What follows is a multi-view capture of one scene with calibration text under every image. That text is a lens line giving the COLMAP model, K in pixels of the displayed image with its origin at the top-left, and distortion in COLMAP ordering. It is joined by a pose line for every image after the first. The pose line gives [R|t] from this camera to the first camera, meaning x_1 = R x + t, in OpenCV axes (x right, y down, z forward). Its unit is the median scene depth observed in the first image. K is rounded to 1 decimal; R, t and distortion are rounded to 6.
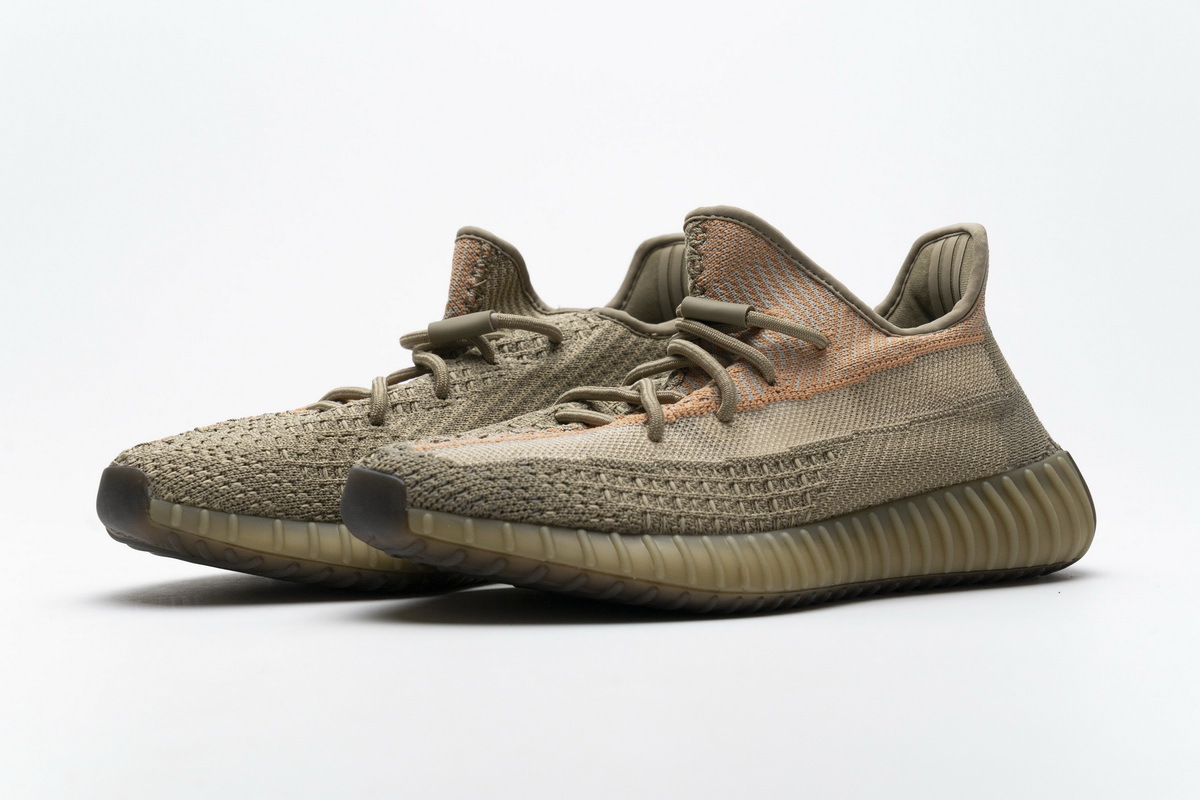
lens RADIAL K [[2237.6, 0, 600.6], [0, 2237.6, 398.8], [0, 0, 1]] dist [-0.039608, 0.000000]
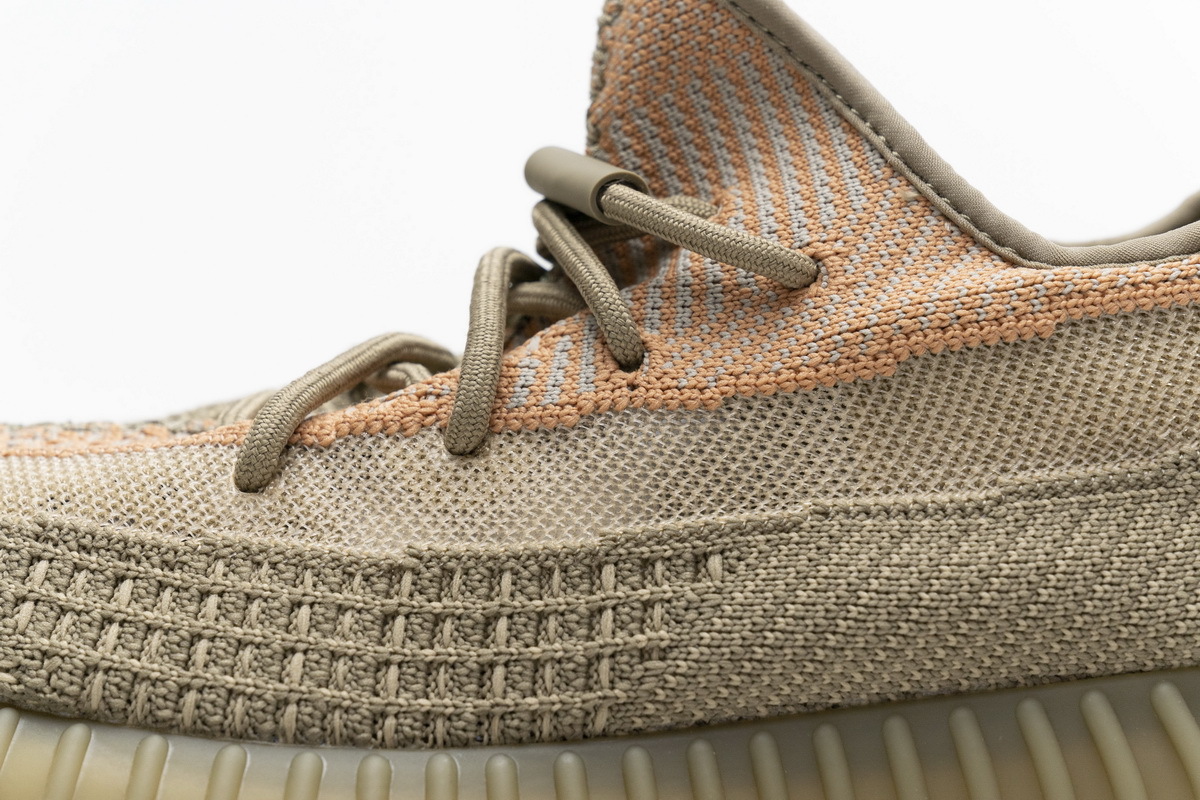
lens RADIAL K [[2237.6, 0, 599.8], [0, 2237.6, 399.5], [0, 0, 1]] dist [-0.039608, 0.000000]
pose [[0.845884, 0.059523, -0.530036, 0.295166], [-0.053533, 0.998210, 0.026667, -0.012381], [0.530674, 0.005817, 0.847556, 0.682309]]
